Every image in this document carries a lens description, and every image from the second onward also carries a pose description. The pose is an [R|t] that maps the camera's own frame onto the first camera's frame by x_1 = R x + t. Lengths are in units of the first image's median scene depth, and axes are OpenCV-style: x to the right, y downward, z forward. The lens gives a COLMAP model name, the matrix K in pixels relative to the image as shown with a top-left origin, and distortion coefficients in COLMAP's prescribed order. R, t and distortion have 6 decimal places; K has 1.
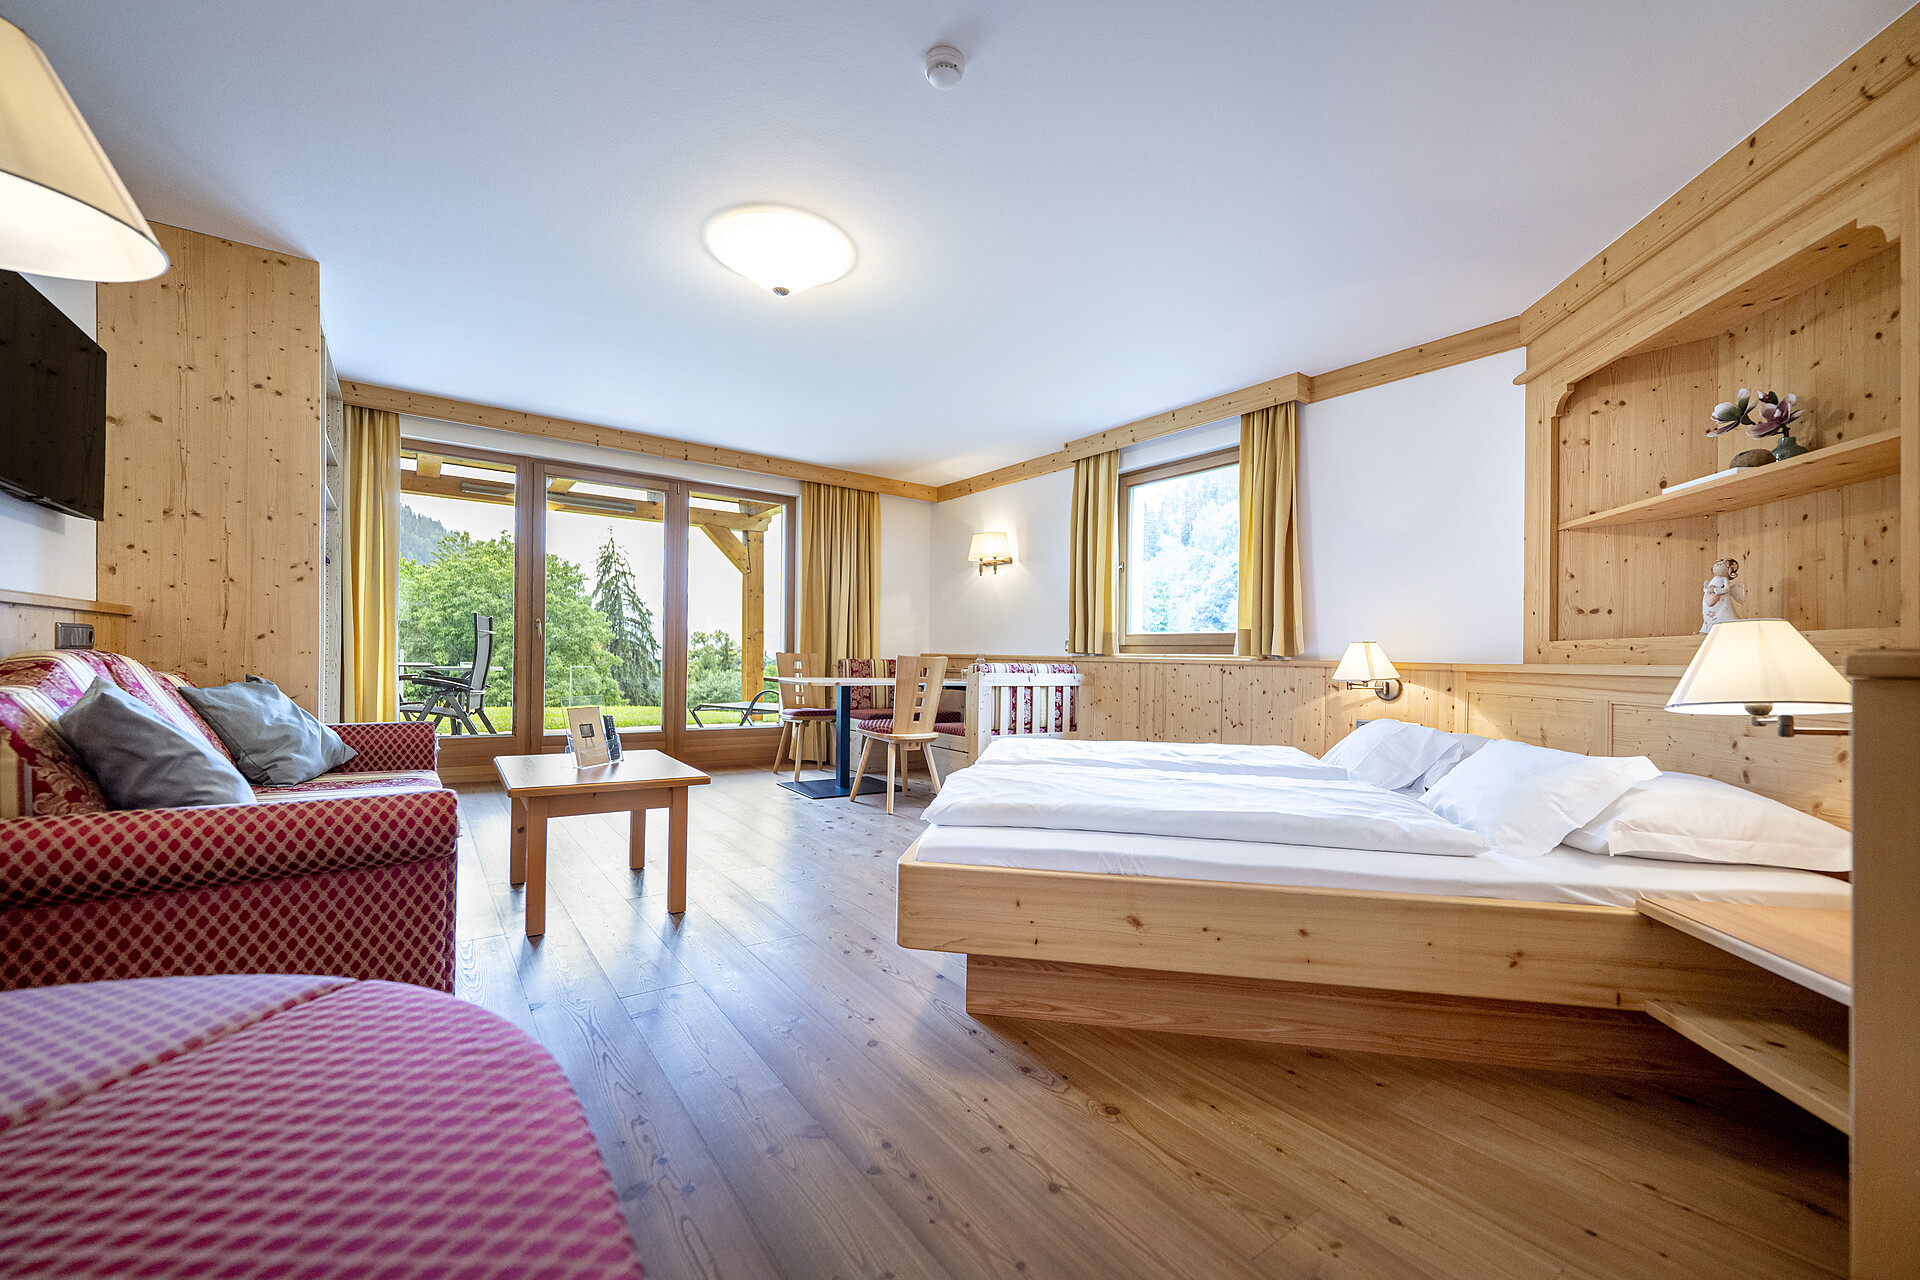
lens RADIAL K [[764.3, 0, 964.9], [0, 764.3, 642.8], [0, 0, 1]] dist [-0.001748, 0.000103]
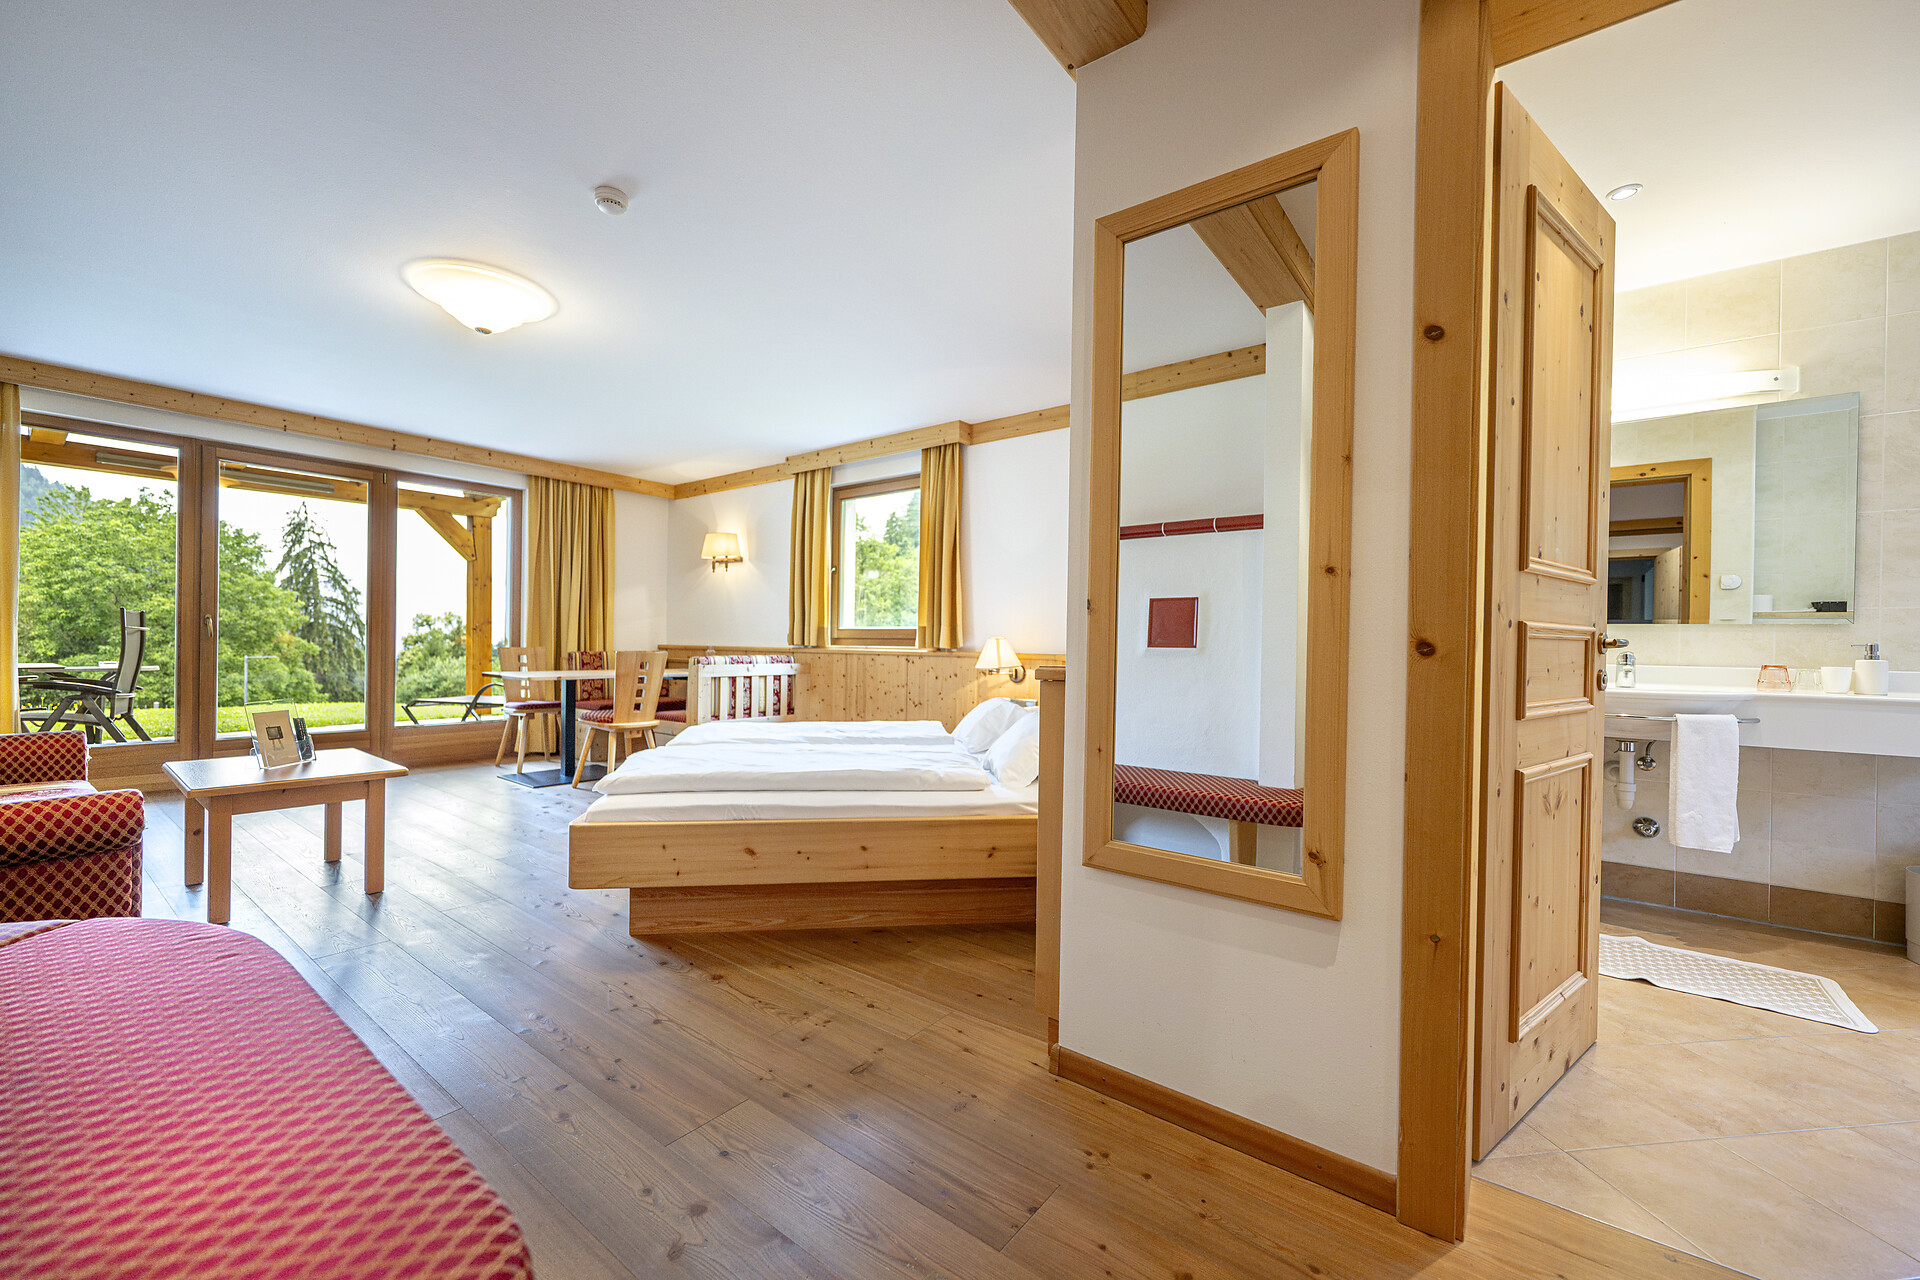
lens RADIAL K [[764.3, 0, 959.1], [0, 764.3, 625.1], [0, 0, 1]] dist [-0.001748, 0.000103]
pose [[0.962103, -0.004583, 0.272646, 0.089753], [0.004224, 0.999989, 0.001904, -0.021684], [-0.272652, -0.000681, 0.962112, -0.192595]]
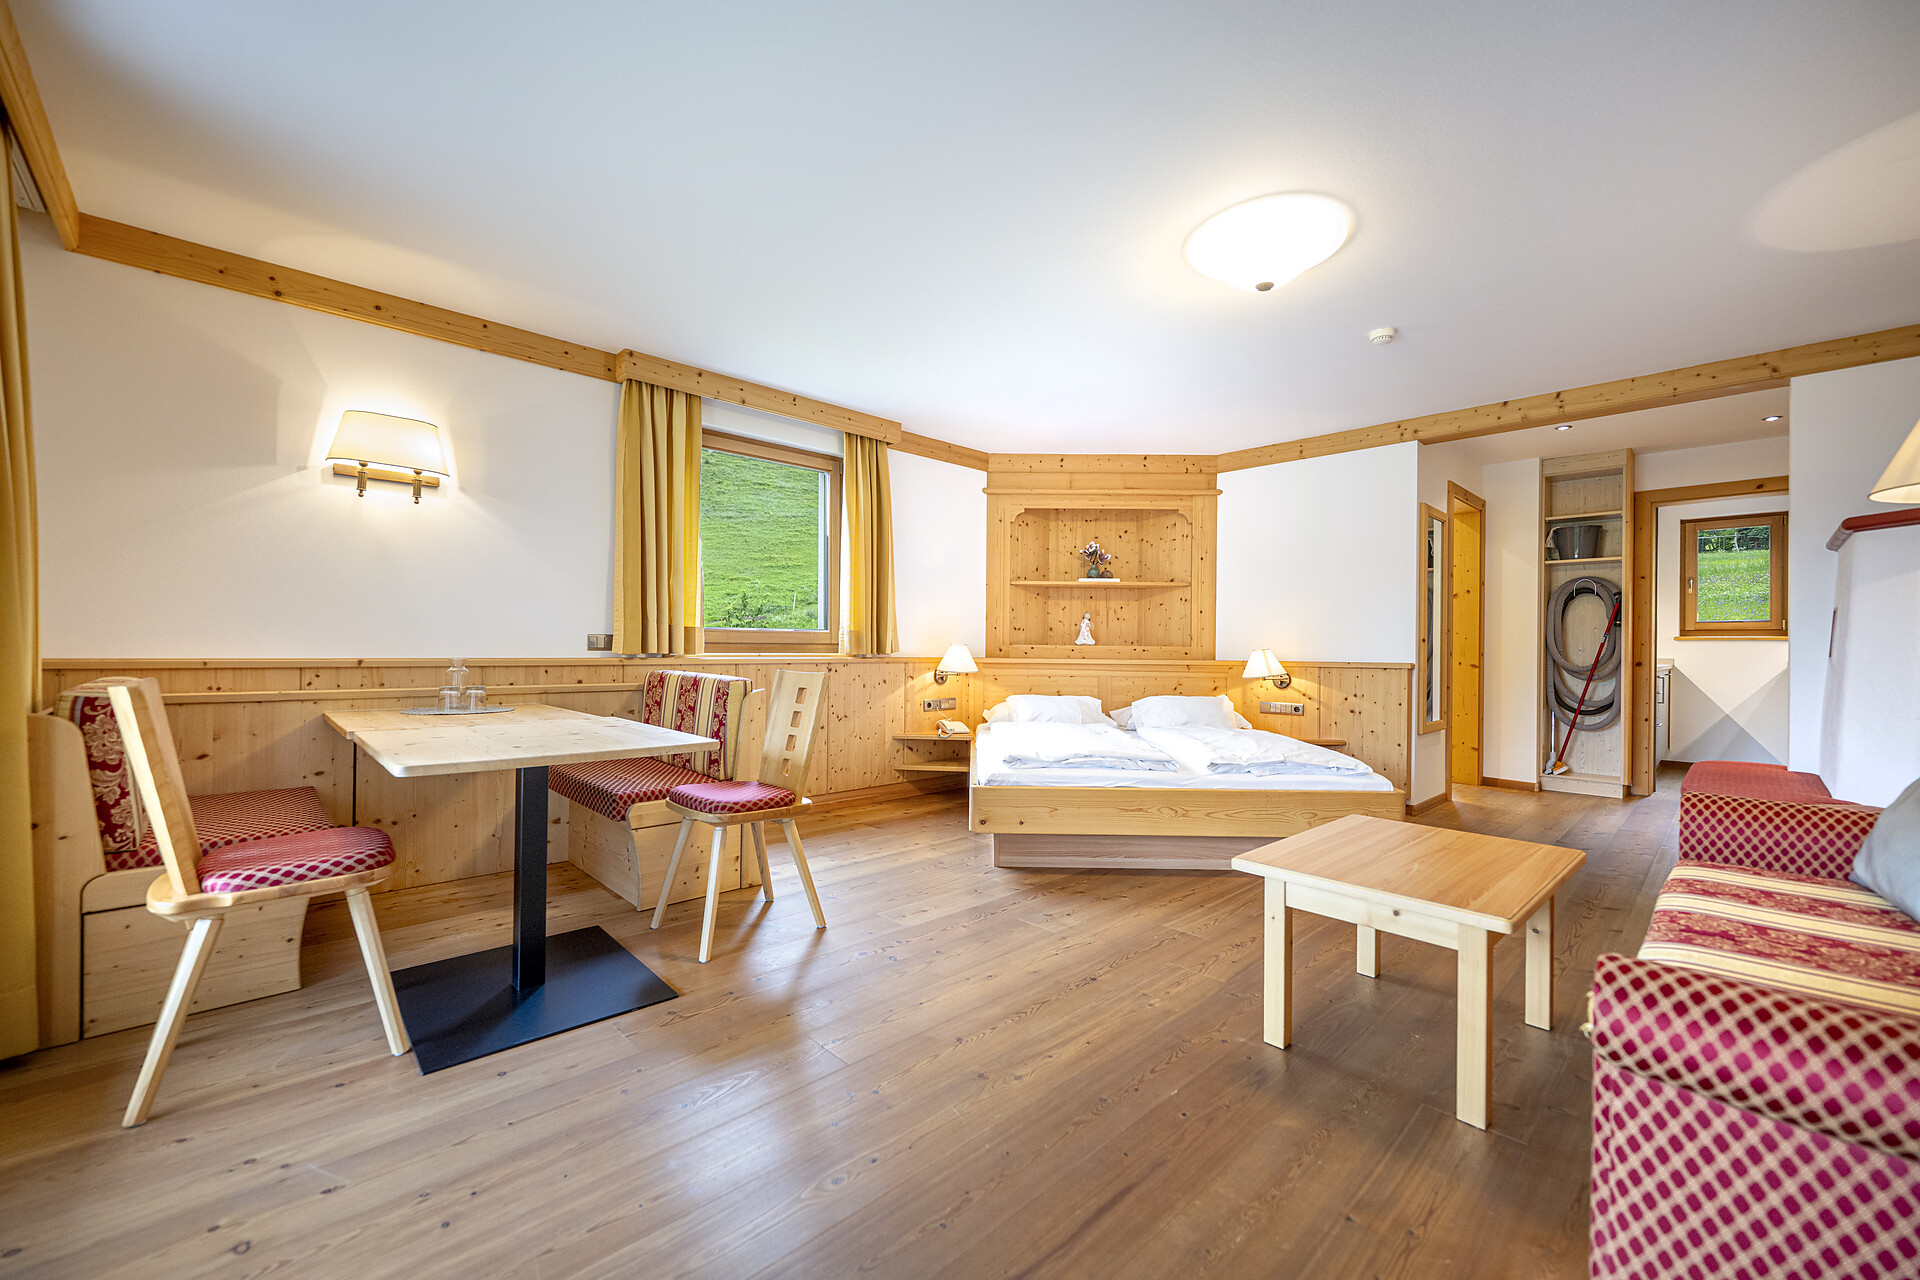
lens RADIAL K [[764.3, 0, 961.9], [0, 764.3, 640.3], [0, 0, 1]] dist [-0.001748, 0.000103]
pose [[-0.134111, -0.010360, 0.990912, -0.752404], [-0.031649, 0.999480, 0.006166, -0.015307], [-0.990461, -0.030535, -0.134369, 0.998189]]
